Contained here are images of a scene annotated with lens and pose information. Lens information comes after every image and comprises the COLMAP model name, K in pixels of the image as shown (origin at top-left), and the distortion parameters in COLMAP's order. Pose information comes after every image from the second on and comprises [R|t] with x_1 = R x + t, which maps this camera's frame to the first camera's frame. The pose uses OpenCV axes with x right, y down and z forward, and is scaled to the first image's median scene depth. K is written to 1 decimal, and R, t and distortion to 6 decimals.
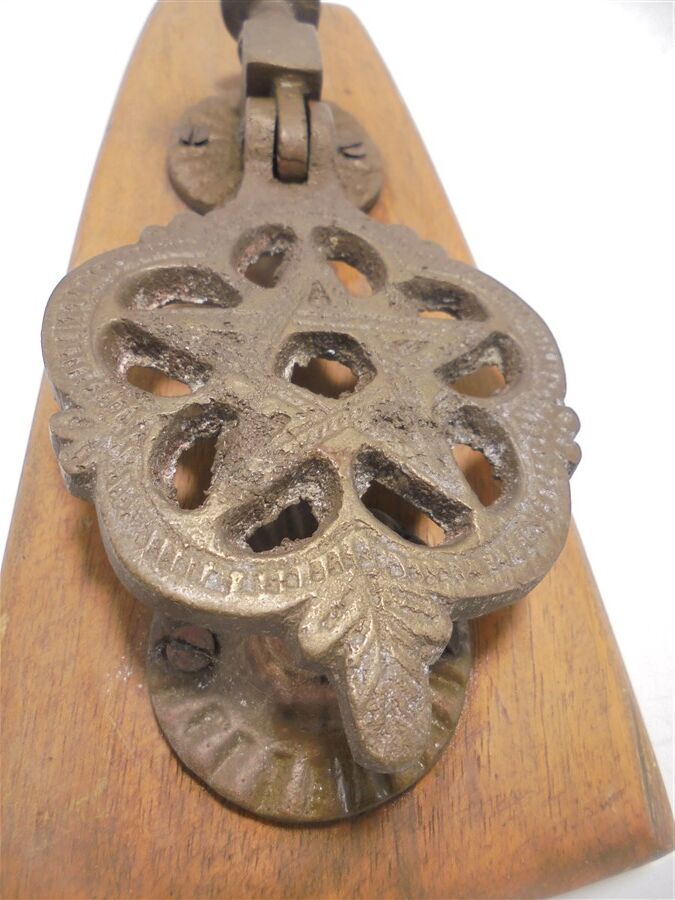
lens RADIAL K [[671.4, 0, 332.1], [0, 671.4, 447.8], [0, 0, 1]] dist [-0.035007, 0.004875]
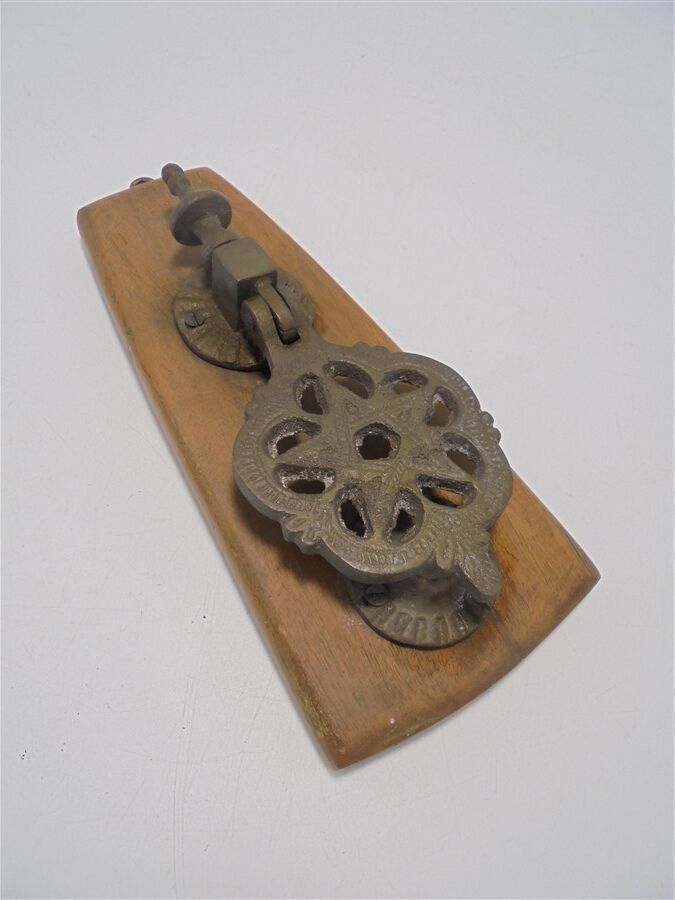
lens RADIAL K [[671.4, 0, 332.2], [0, 671.4, 449.5], [0, 0, 1]] dist [-0.035007, 0.004875]
pose [[0.892189, -0.402867, 0.204199, -0.552817], [0.377964, 0.913461, 0.150775, -0.463883], [-0.247270, -0.057340, 0.967249, -0.918474]]
